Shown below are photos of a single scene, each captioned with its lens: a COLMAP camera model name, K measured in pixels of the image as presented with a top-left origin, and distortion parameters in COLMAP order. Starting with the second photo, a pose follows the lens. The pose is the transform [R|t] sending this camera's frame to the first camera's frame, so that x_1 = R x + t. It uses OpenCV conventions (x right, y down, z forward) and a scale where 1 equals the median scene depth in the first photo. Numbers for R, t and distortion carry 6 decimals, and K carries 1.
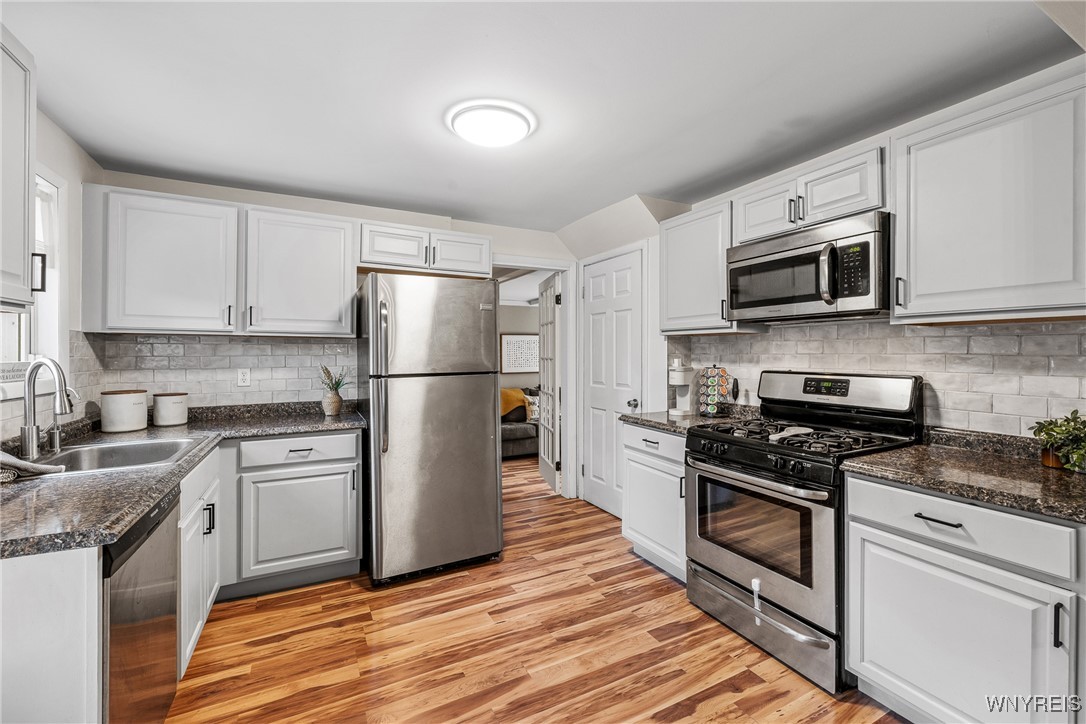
lens RADIAL K [[447.5, 0, 556.6], [0, 447.5, 350.9], [0, 0, 1]] dist [-0.004405, 0.000915]
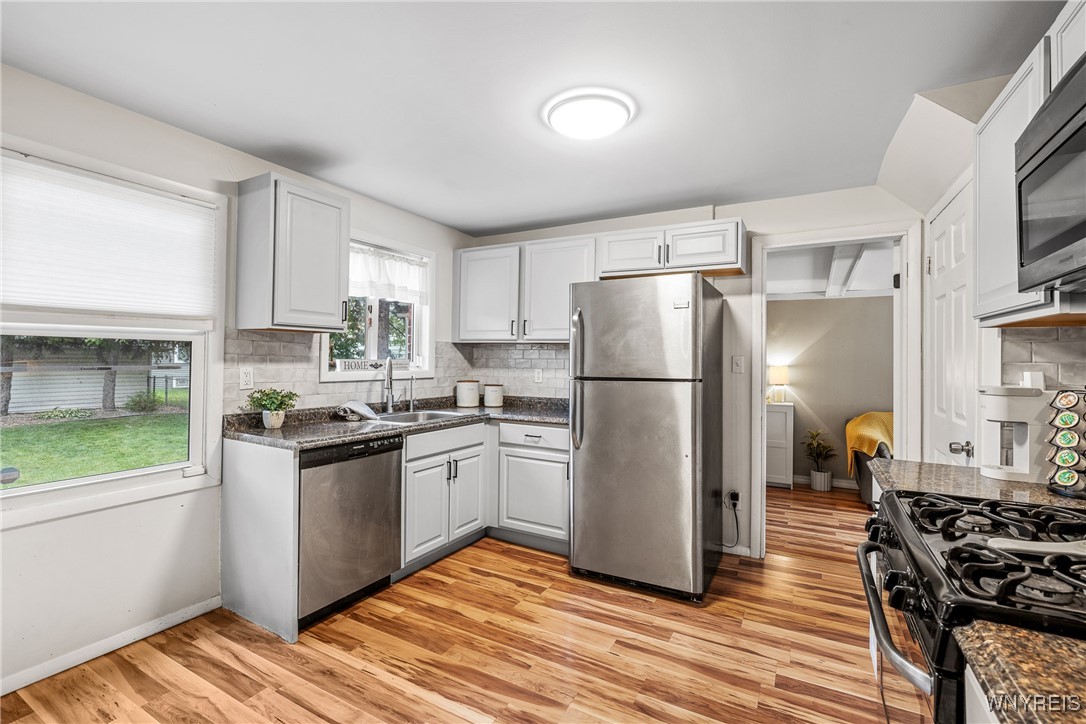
lens RADIAL K [[489.8, 0, 563.9], [0, 489.8, 352.4], [0, 0, 1]] dist [-0.013886, 0.002975]
pose [[0.557044, -0.004365, -0.830471, 0.575241], [-0.009501, 0.999887, -0.011628, 0.009011], [0.830428, 0.014367, 0.556940, 0.322207]]
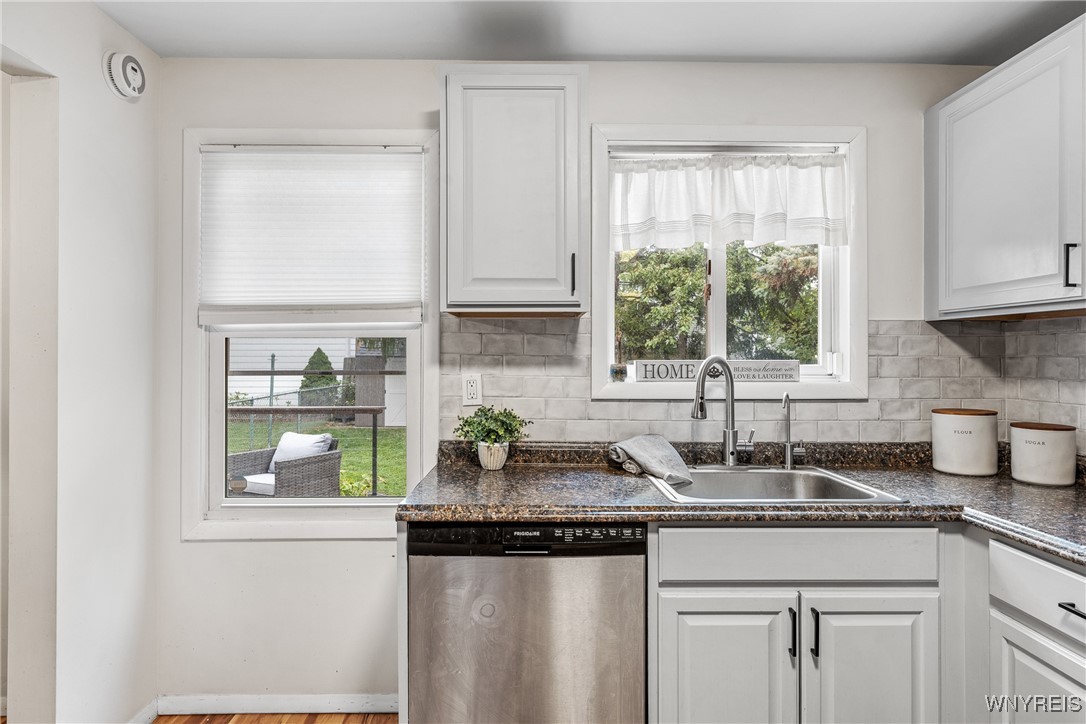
lens RADIAL K [[597.2, 0, 537.6], [0, 597.2, 353.0], [0, 0, 1]] dist [-0.005001, 0.001172]
pose [[-0.474877, -0.006693, -0.880027, 0.055568], [0.003063, 0.999952, -0.009257, 0.014107], [0.880047, -0.007091, -0.474834, 0.829753]]
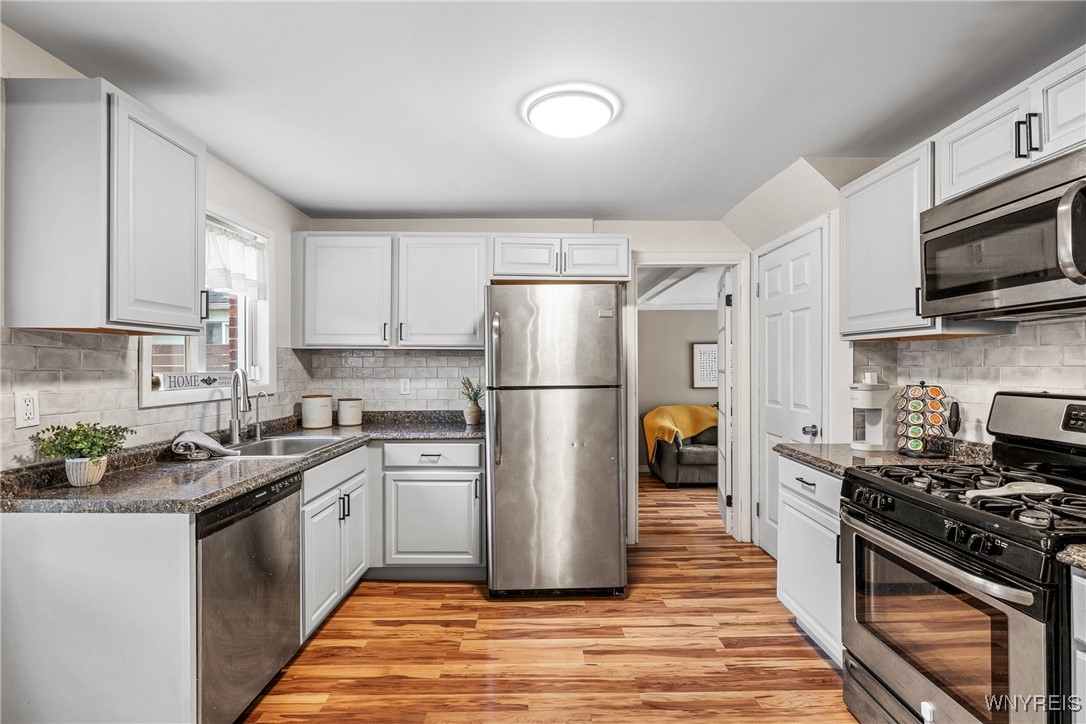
lens RADIAL K [[489.8, 0, 565.2], [0, 489.8, 363.9], [0, 0, 1]] dist [-0.013886, 0.002975]
pose [[0.894544, -0.000923, -0.446979, 0.239353], [0.002228, 0.999995, 0.002395, 0.000474], [0.446975, -0.003139, 0.894541, 0.092705]]
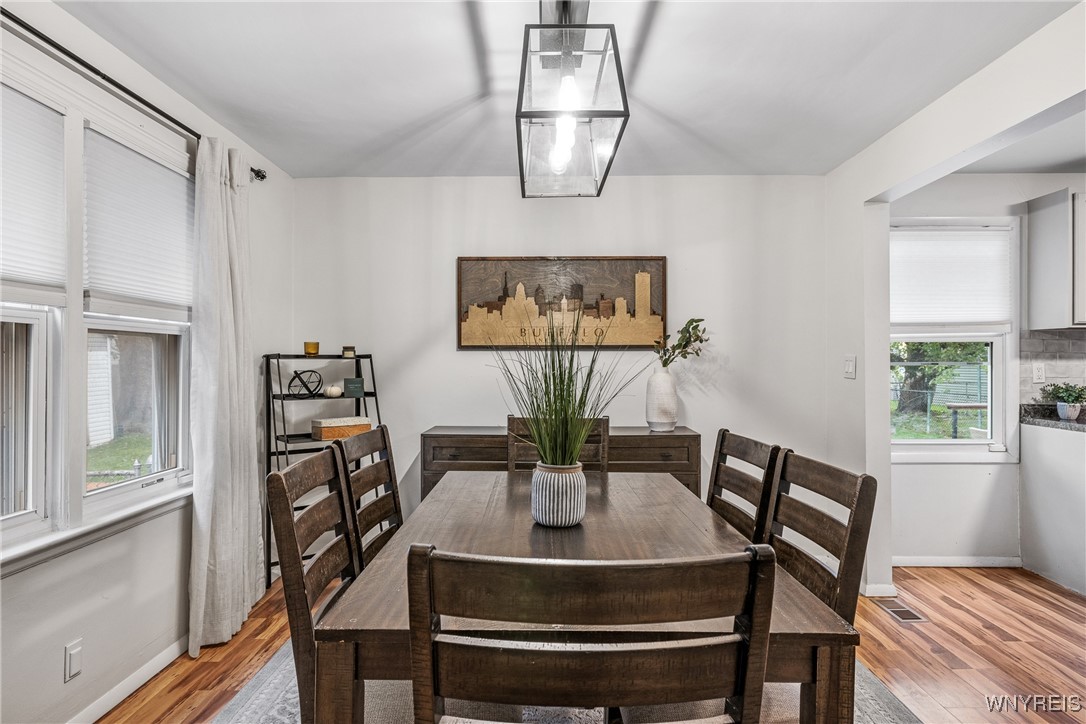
lens RADIAL K [[630.5, 0, 532.7], [0, 630.5, 363.6], [0, 0, 1]] dist [0.007538, 0.000459]
pose [[-0.486212, 0.002126, -0.873838, 1.250684], [0.004382, 0.999990, -0.000005, 0.030180], [0.873830, -0.003831, -0.486217, 0.019716]]
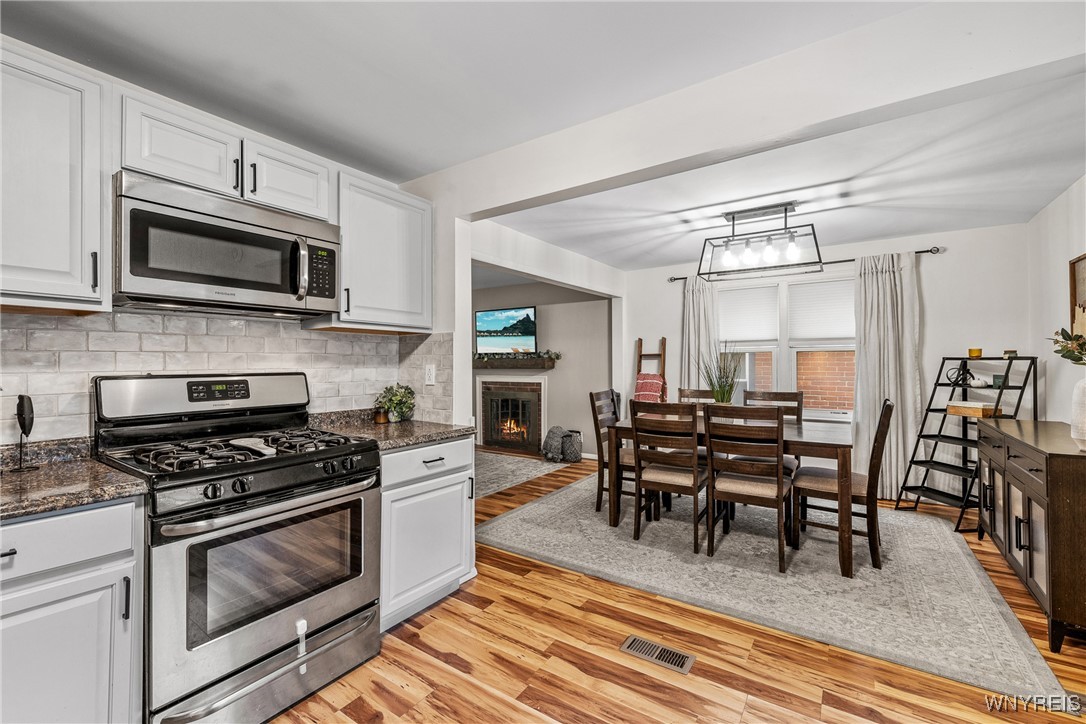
lens RADIAL K [[447.5, 0, 541.1], [0, 447.5, 358.5], [0, 0, 1]] dist [-0.004405, 0.000915]
pose [[-0.430987, 0.010463, 0.902297, -0.416614], [-0.000326, 0.999931, -0.011751, 0.029018], [-0.902358, -0.005358, -0.430954, 0.802715]]
